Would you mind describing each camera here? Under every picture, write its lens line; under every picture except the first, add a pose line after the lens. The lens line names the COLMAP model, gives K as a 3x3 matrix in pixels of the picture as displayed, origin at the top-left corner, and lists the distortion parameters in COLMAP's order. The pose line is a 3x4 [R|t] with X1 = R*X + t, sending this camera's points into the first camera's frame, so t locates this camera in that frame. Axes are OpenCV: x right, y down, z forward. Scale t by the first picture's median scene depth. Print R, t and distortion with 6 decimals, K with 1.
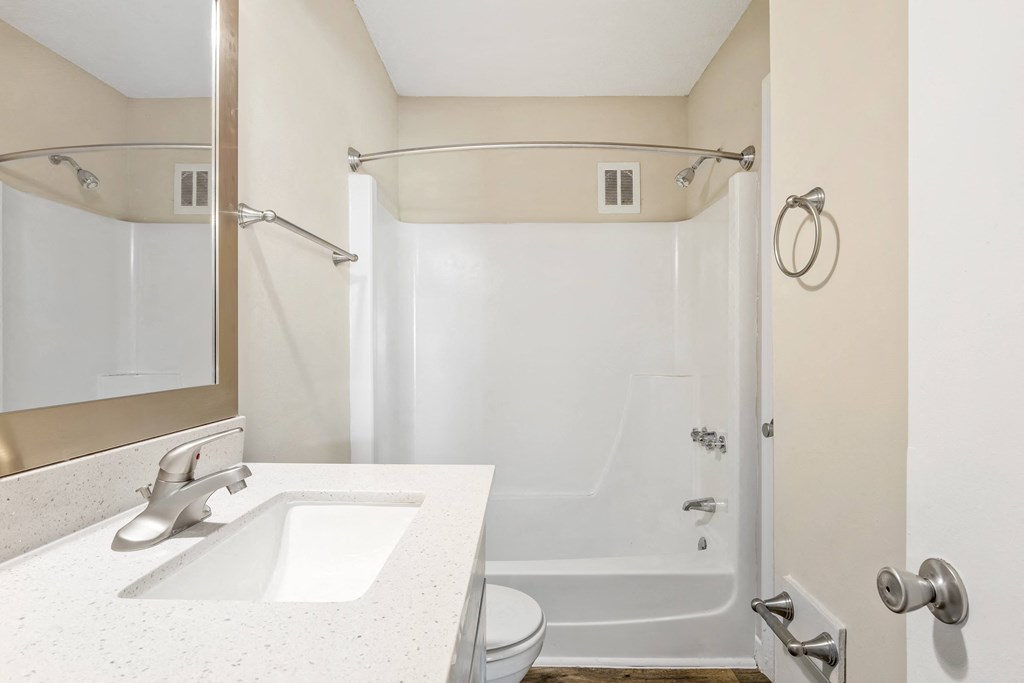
lens RADIAL K [[539.4, 0, 516.0], [0, 539.4, 329.5], [0, 0, 1]] dist [-0.005197, -0.000555]
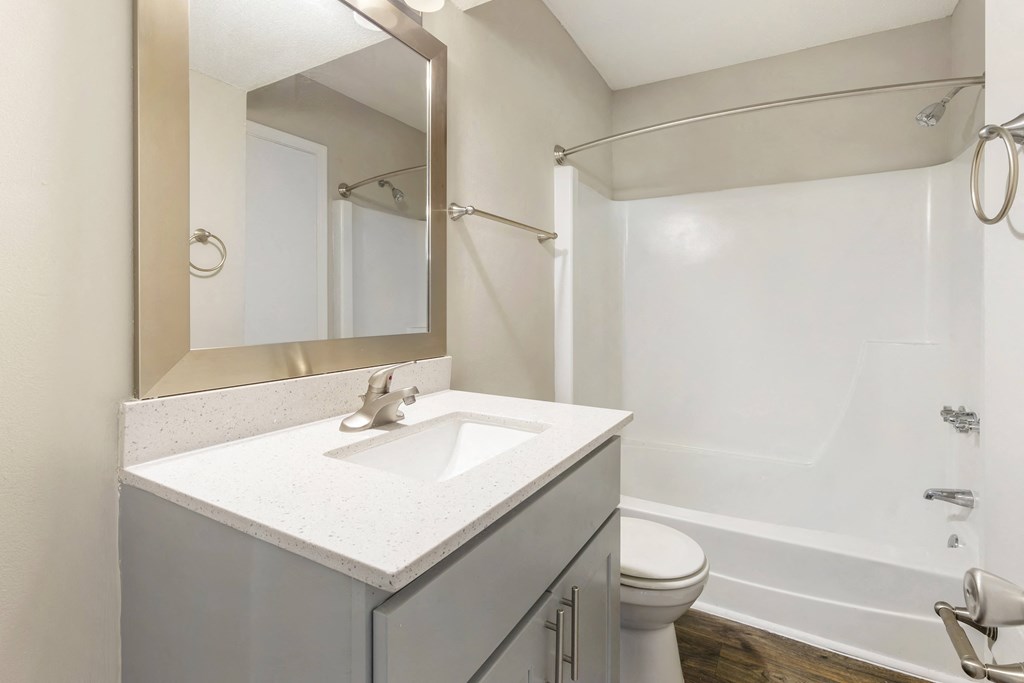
lens RADIAL K [[479.1, 0, 512.9], [0, 479.1, 297.8], [0, 0, 1]] dist [0.002048, -0.000050]
pose [[0.873369, -0.006003, -0.487022, 0.193377], [0.008382, 0.999961, 0.002706, 0.006207], [0.486987, -0.006445, 0.873386, -0.000495]]
